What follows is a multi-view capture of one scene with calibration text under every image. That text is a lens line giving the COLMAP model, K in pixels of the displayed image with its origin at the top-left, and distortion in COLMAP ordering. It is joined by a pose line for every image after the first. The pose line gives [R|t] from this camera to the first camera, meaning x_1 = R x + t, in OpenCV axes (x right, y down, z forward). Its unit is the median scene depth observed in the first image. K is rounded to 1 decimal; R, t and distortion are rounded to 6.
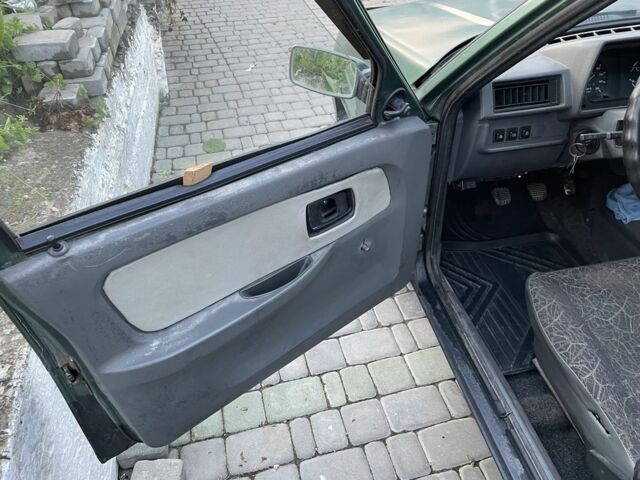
lens RADIAL K [[478.1, 0, 317.4], [0, 478.1, 238.5], [0, 0, 1]] dist [0.084993, -0.111064]
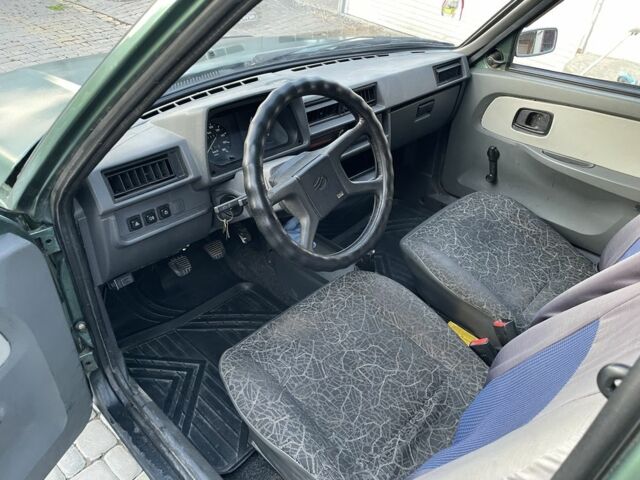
lens RADIAL K [[478.1, 0, 317.4], [0, 478.1, 238.5], [0, 0, 1]] dist [0.084993, -0.111064]
pose [[0.816195, -0.273414, 0.508990, 0.196236], [0.308618, 0.951052, 0.015990, -0.100100], [-0.488448, 0.144032, 0.860624, 0.102289]]
